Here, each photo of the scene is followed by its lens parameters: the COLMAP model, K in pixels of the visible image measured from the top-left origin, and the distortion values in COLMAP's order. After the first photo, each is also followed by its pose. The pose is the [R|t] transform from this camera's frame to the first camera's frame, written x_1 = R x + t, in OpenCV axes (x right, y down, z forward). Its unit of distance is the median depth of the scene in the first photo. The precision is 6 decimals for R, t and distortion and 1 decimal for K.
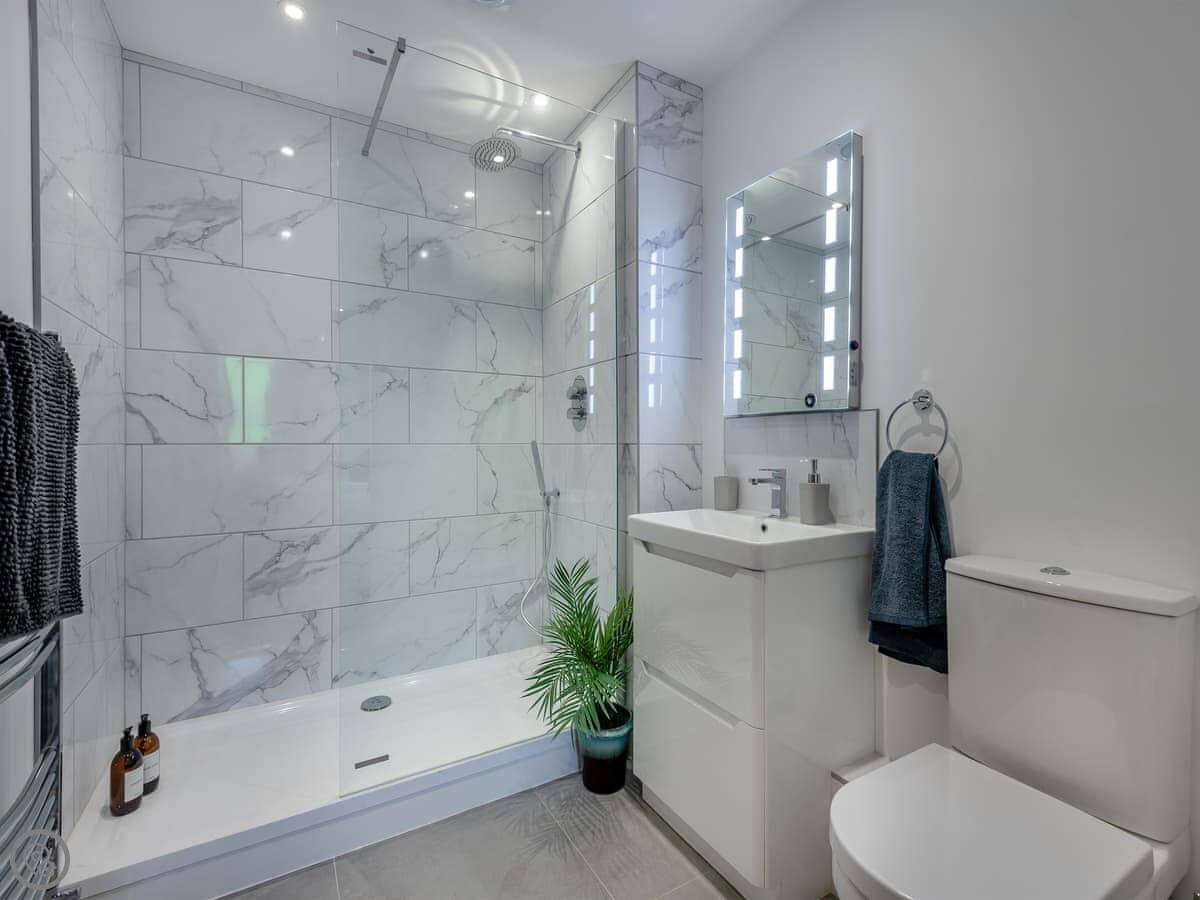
lens RADIAL K [[534.4, 0, 607.4], [0, 534.4, 442.8], [0, 0, 1]] dist [0.003075, -0.000114]
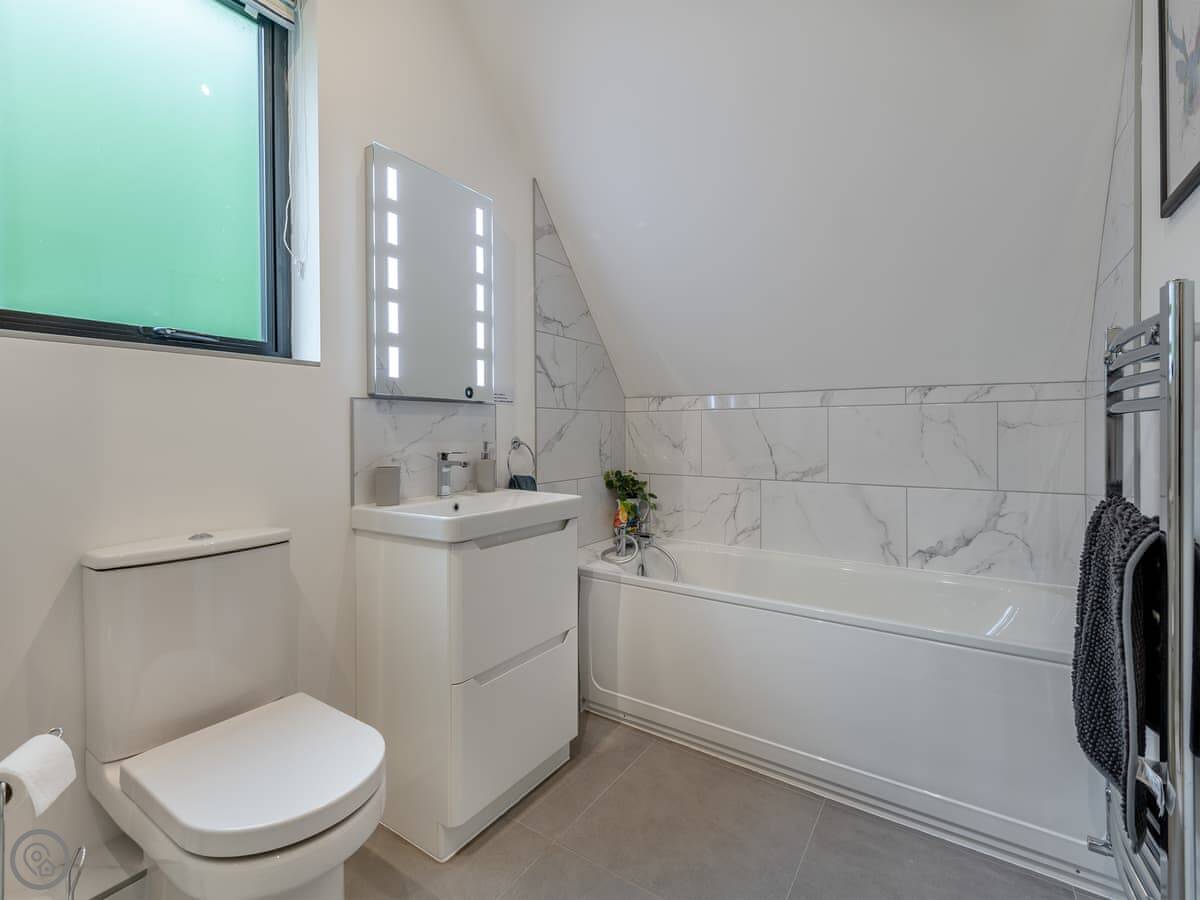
lens RADIAL K [[534.4, 0, 607.4], [0, 534.4, 442.8], [0, 0, 1]] dist [0.003075, -0.000114]
pose [[-0.440990, -0.014126, 0.897401, -0.843589], [0.001299, 0.999865, 0.016377, 0.014386], [-0.897511, 0.008388, -0.440912, 1.258420]]
